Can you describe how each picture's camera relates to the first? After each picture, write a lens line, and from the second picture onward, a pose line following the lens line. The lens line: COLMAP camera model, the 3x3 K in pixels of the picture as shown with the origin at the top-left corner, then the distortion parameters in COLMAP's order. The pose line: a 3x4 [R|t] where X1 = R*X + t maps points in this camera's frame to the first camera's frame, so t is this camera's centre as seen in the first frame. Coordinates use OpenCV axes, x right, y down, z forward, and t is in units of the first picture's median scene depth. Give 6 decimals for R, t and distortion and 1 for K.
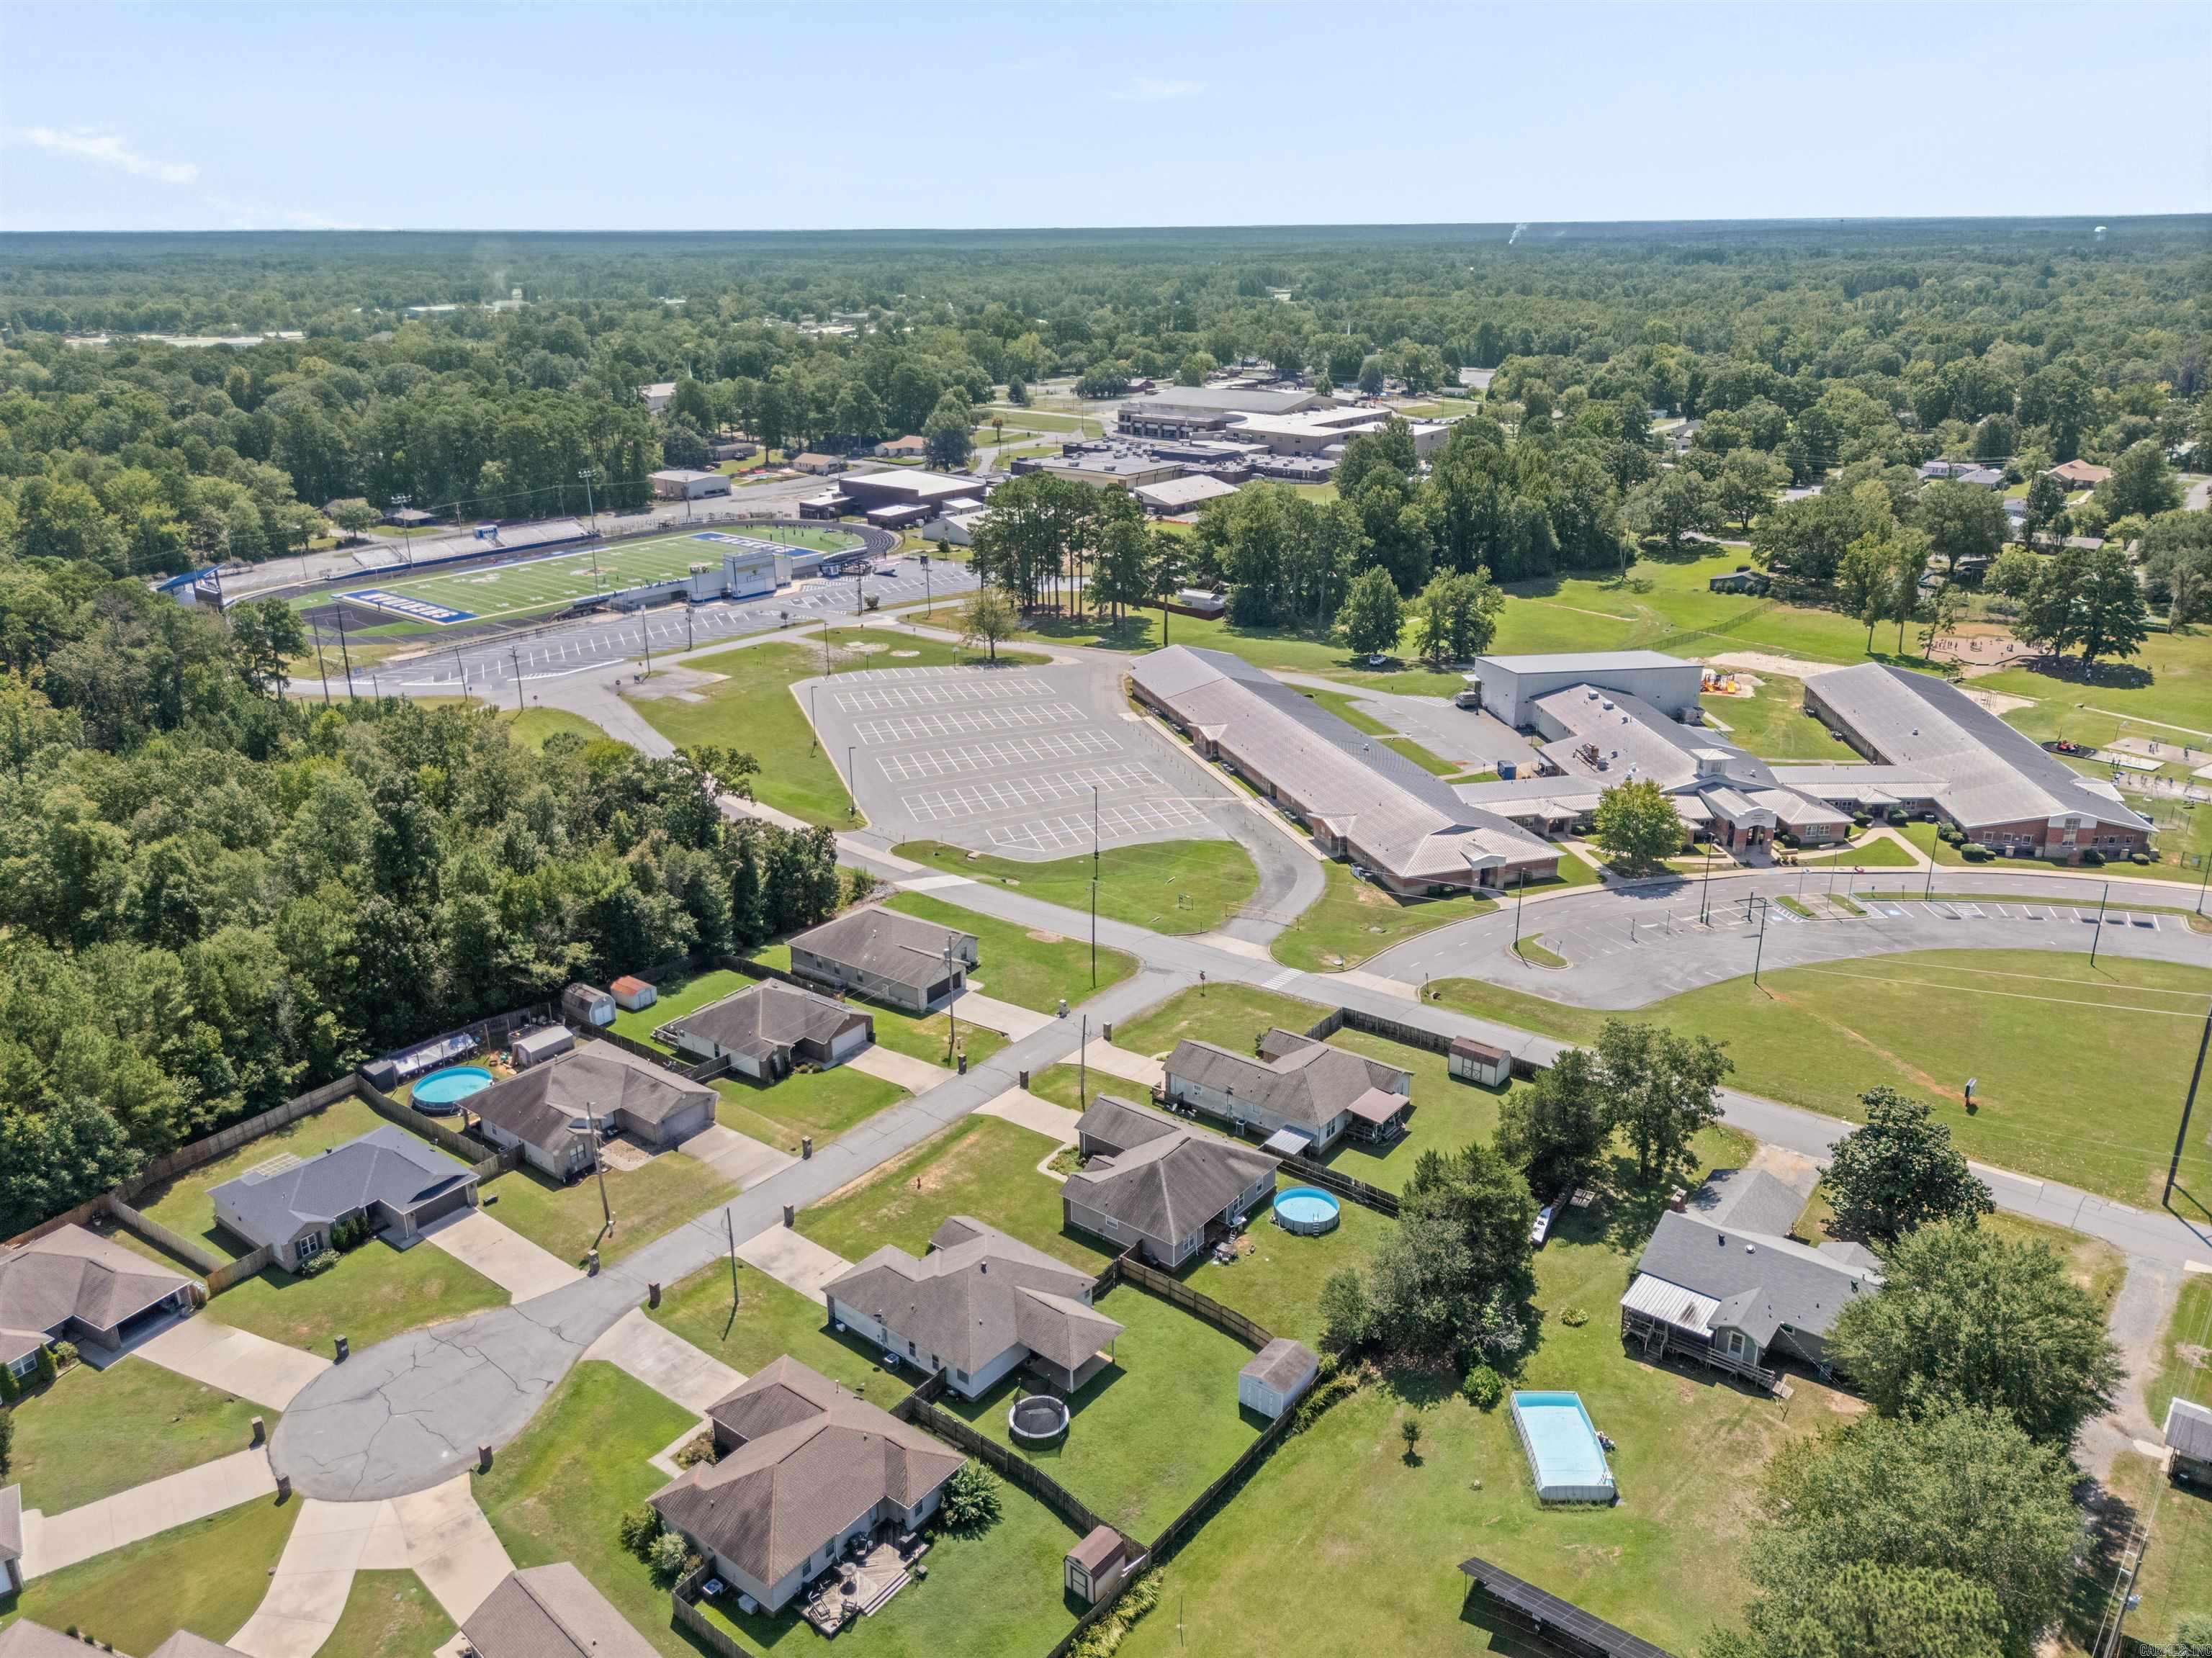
lens RADIAL K [[1621.9, 0, 1106.0], [0, 1621.9, 829.0], [0, 0, 1]] dist [0.063825, -0.049056]
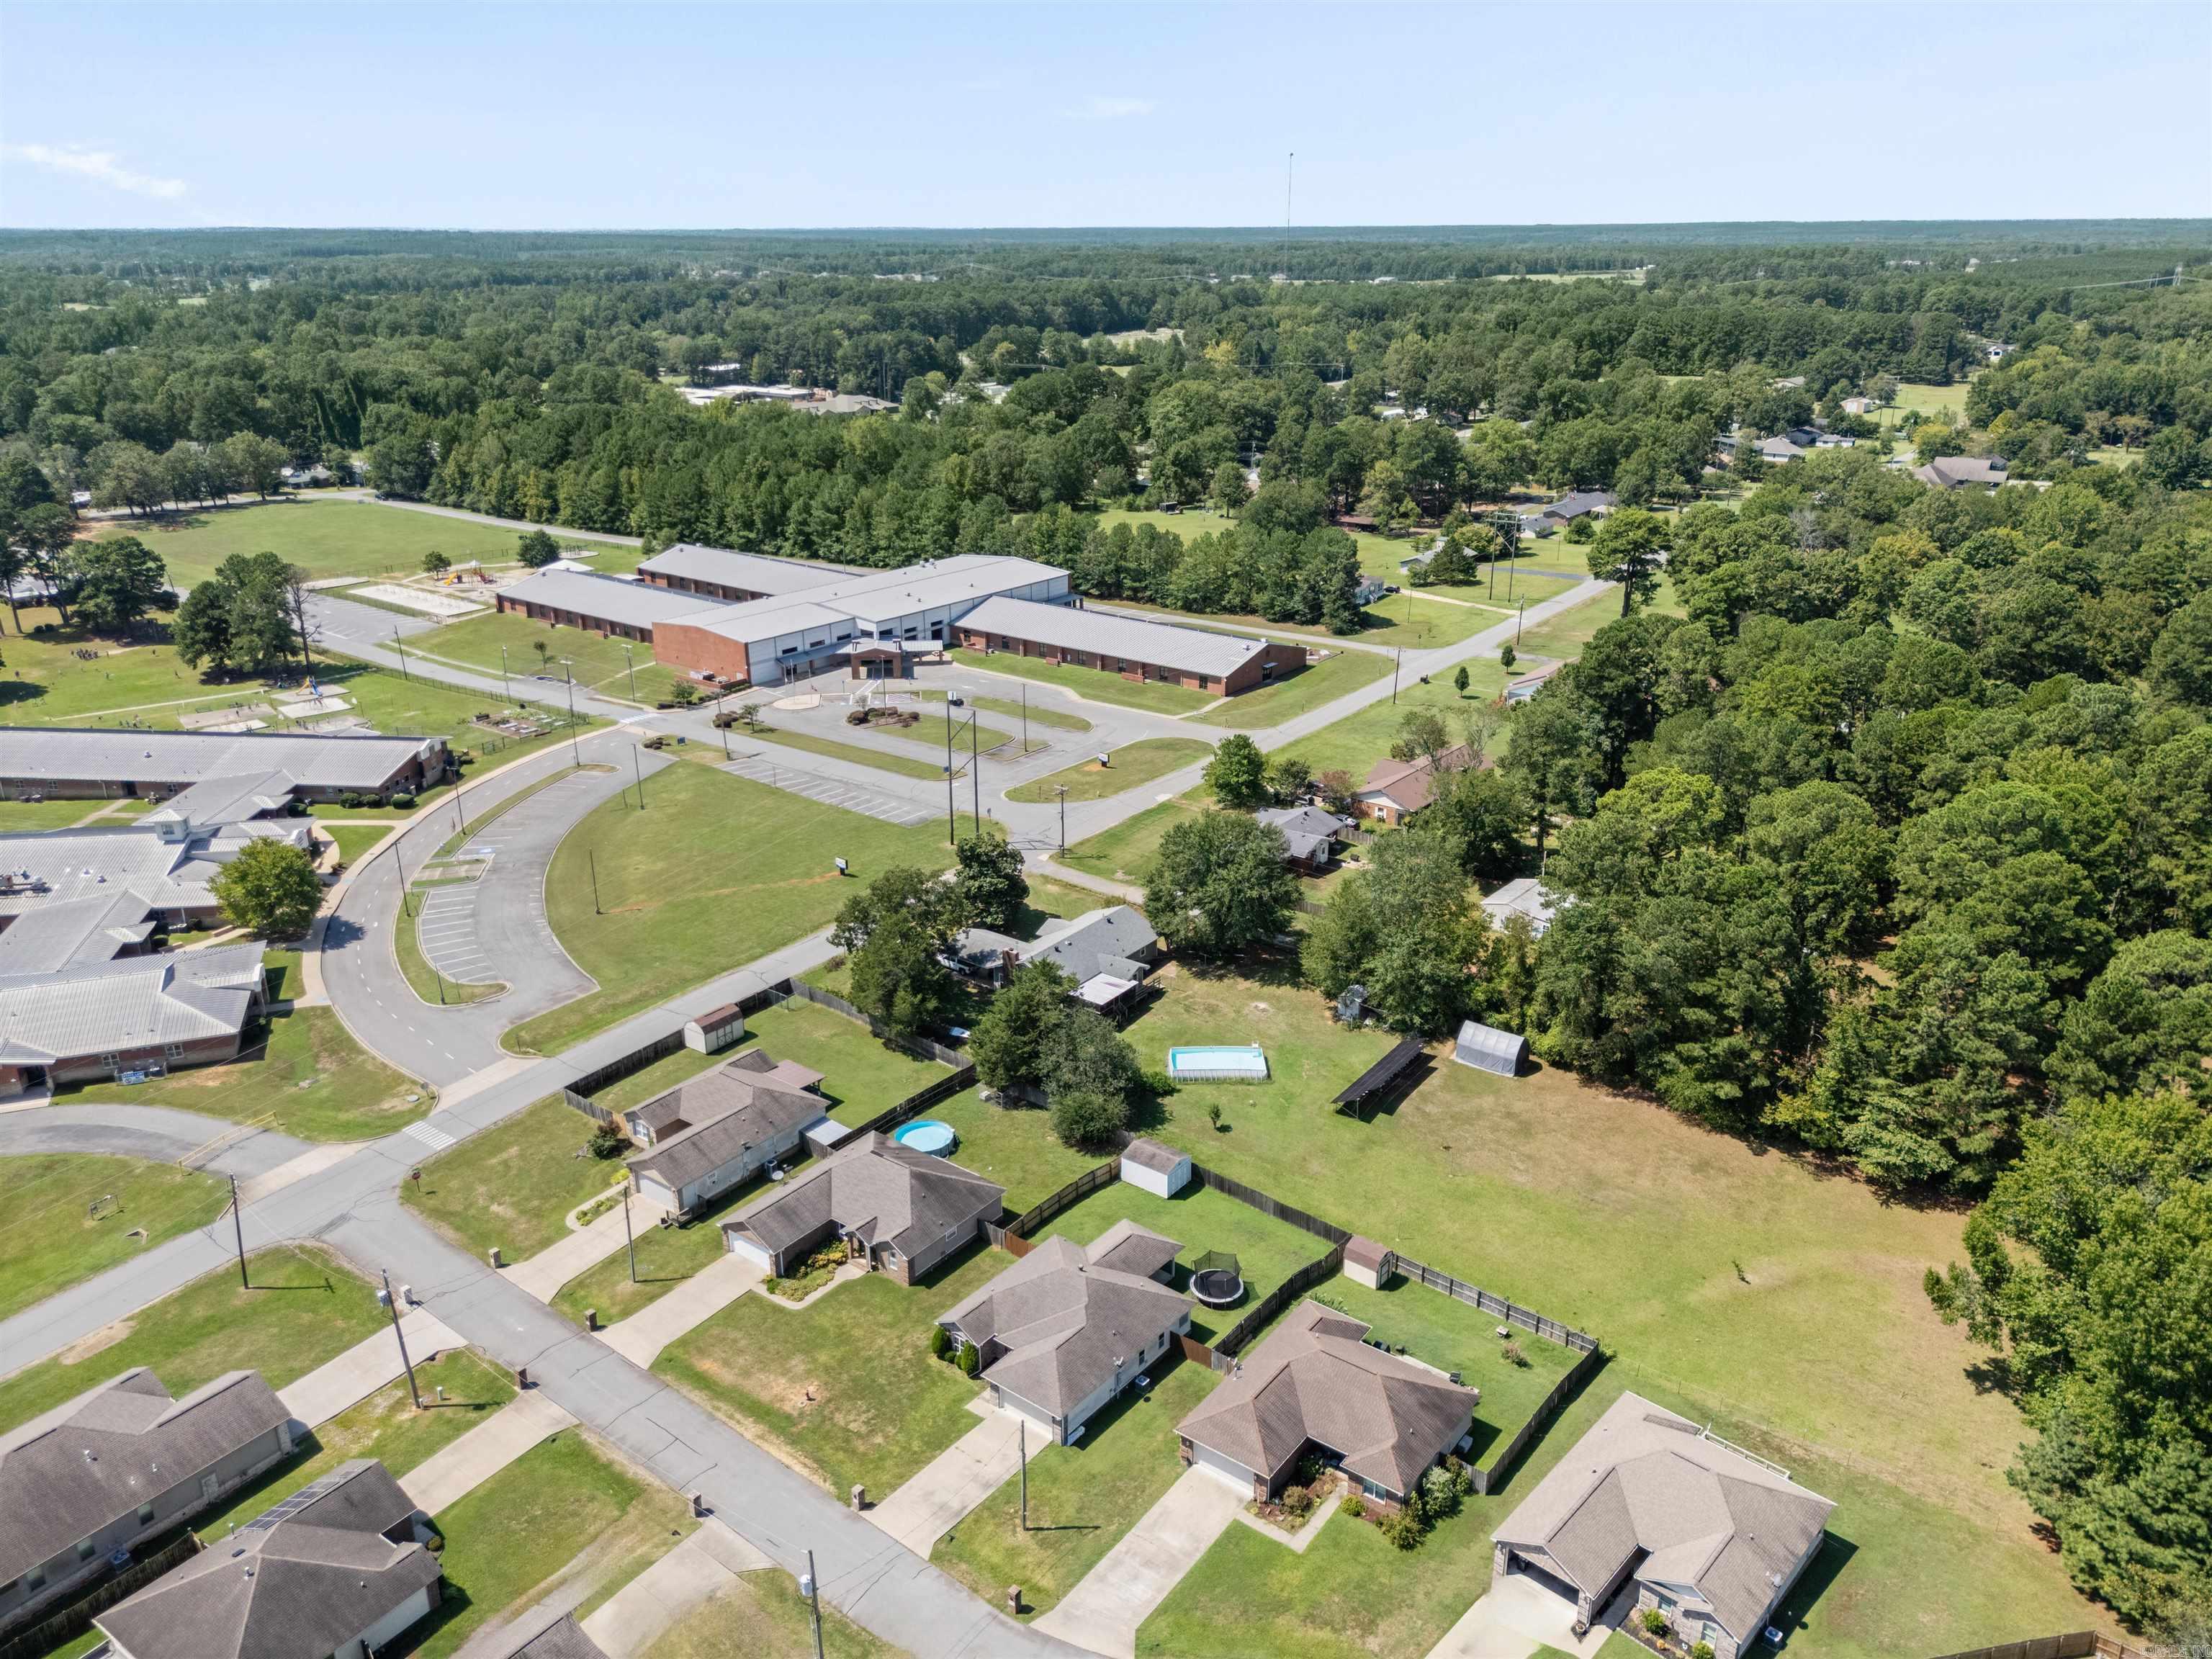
lens RADIAL K [[1622.0, 0, 1106.0], [0, 1622.0, 829.5], [0, 0, 1]] dist [0.063825, -0.049056]
pose [[-0.019552, -0.339302, 0.940474, -0.700812], [0.346642, 0.880007, 0.324694, -0.218465], [-0.937794, 0.332357, 0.100411, 0.606337]]
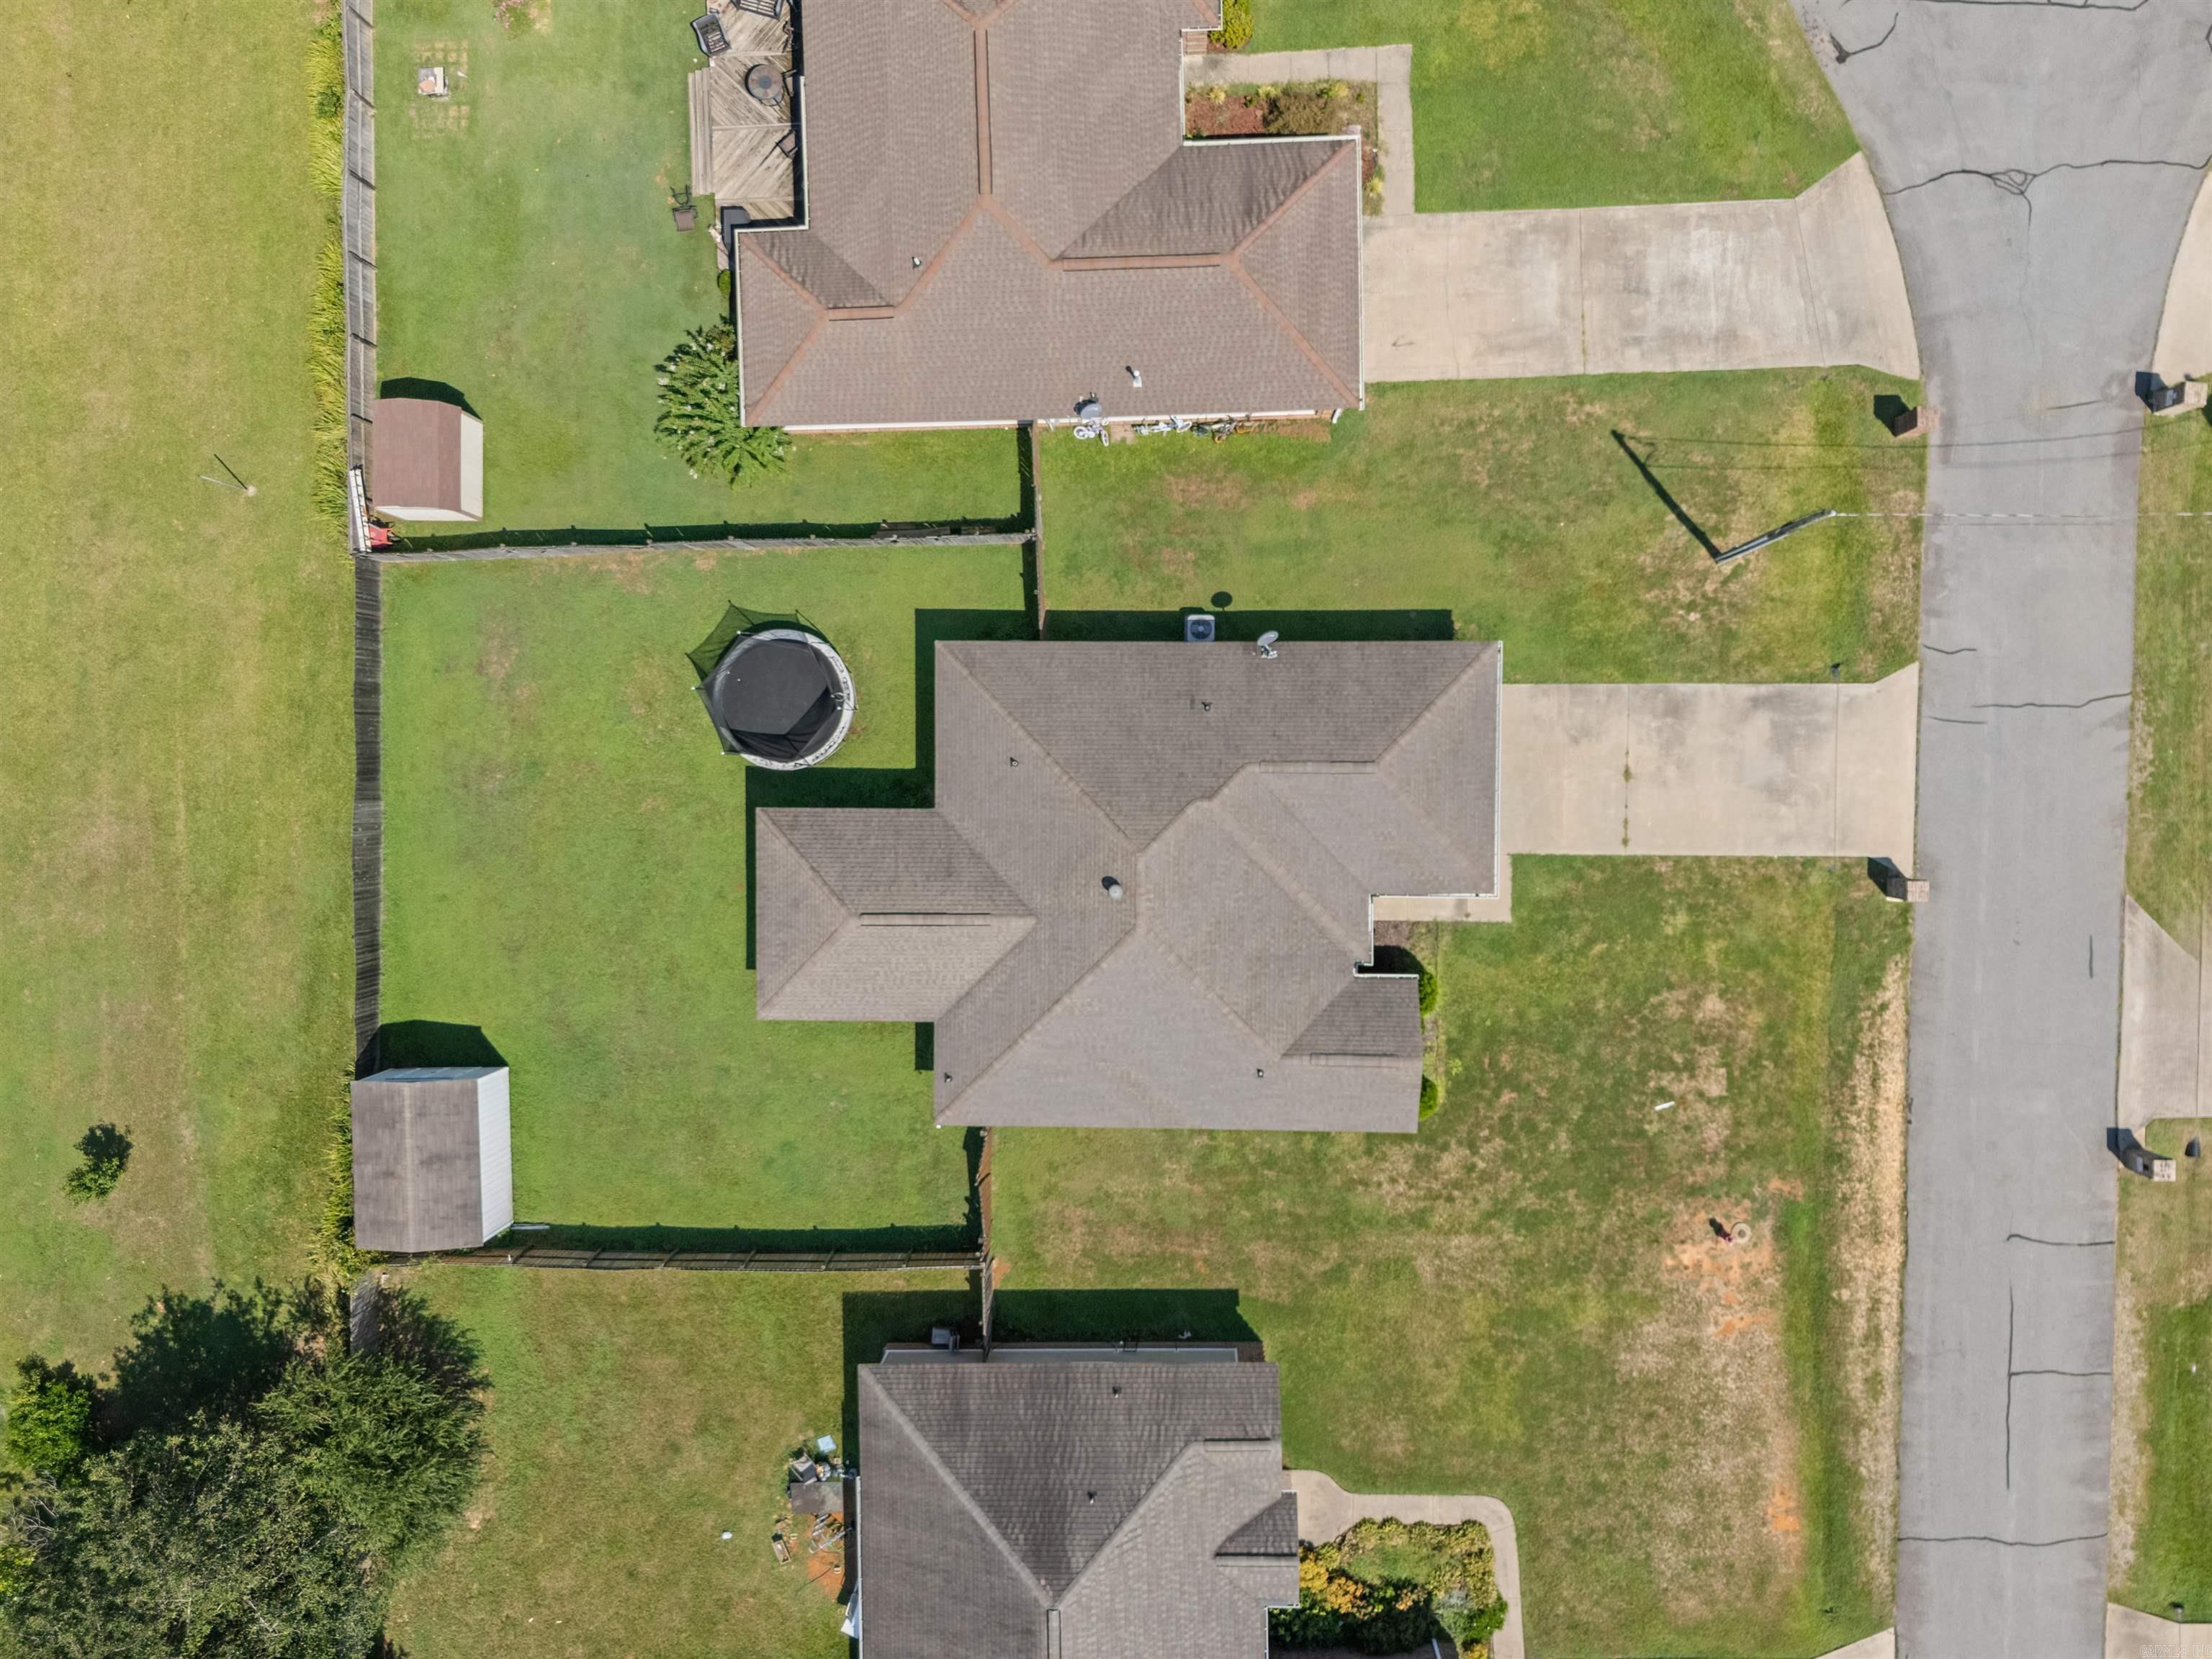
lens RADIAL K [[1622.0, 0, 1106.0], [0, 1622.0, 829.5], [0, 0, 1]] dist [0.063825, -0.049056]
pose [[-0.773743, 0.630488, 0.061696, -0.078931], [-0.174911, -0.306221, 0.935754, -0.048292], [0.608874, 0.713242, 0.347216, 0.657847]]
